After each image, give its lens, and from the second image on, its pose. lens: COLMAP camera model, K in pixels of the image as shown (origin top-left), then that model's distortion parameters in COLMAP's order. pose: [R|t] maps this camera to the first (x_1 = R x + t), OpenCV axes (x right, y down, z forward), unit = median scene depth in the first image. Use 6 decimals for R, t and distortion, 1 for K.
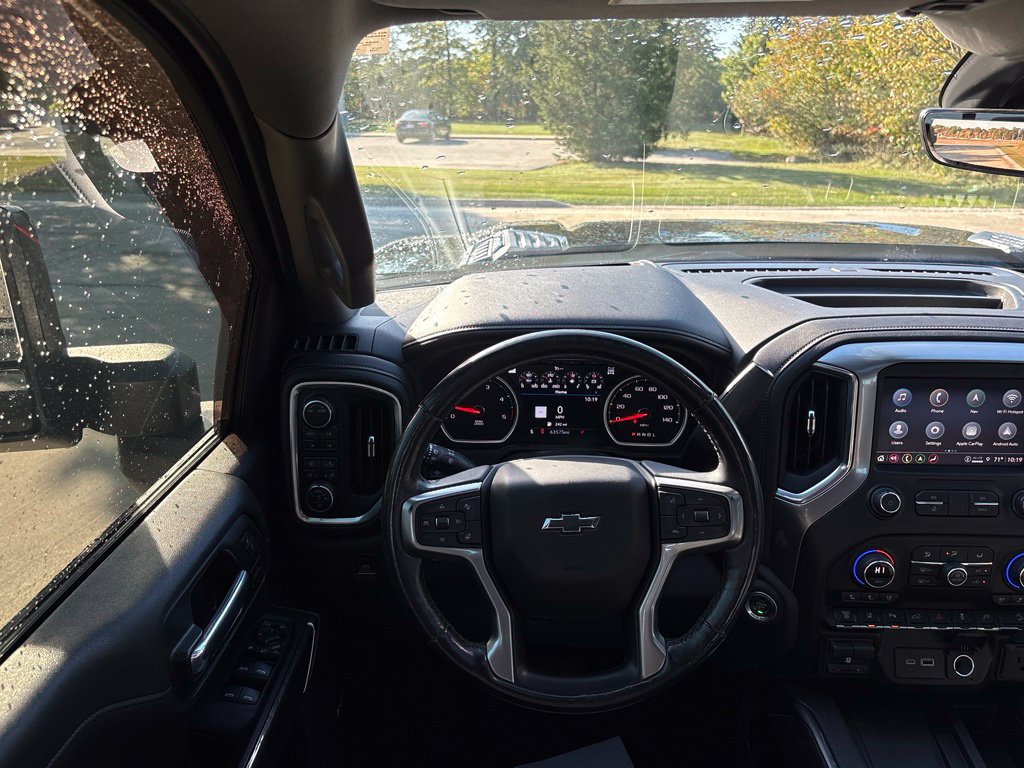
lens RADIAL K [[778.1, 0, 503.5], [0, 778.1, 380.9], [0, 0, 1]] dist [0.026196, -0.026904]
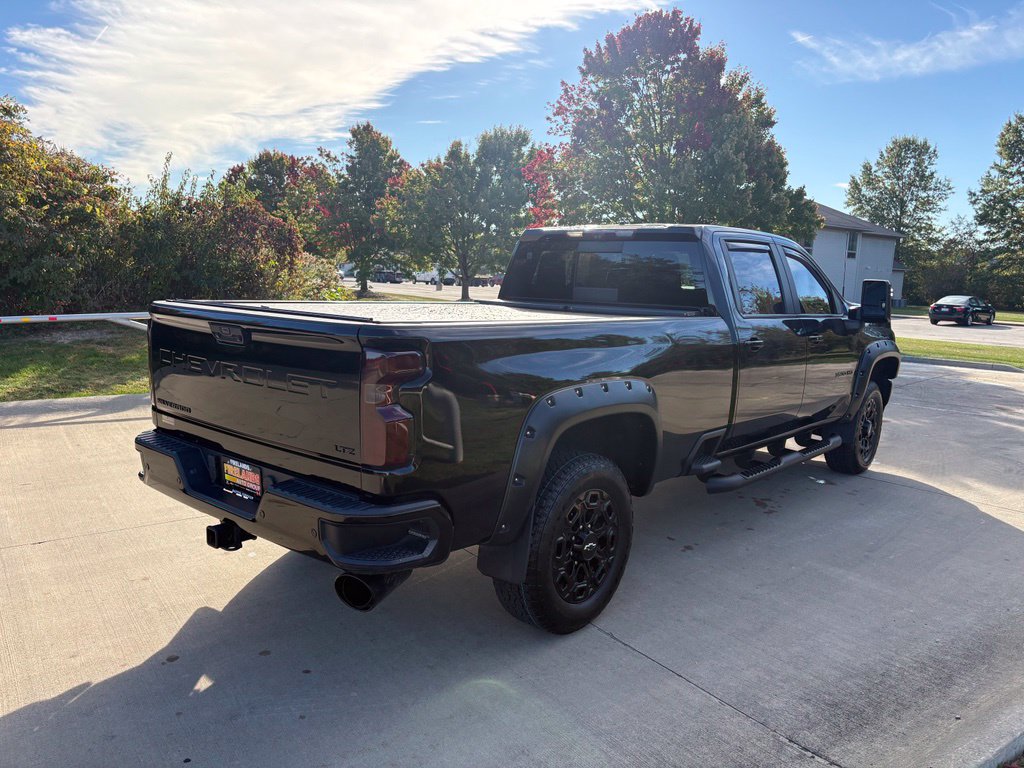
lens RADIAL K [[778.1, 0, 502.1], [0, 778.1, 387.9], [0, 0, 1]] dist [0.026196, -0.026904]
pose [[0.770356, 0.115972, -0.626979, 2.754606], [-0.246119, 0.961196, -0.124610, 1.691997], [0.588198, 0.250305, 0.769006, -4.342913]]
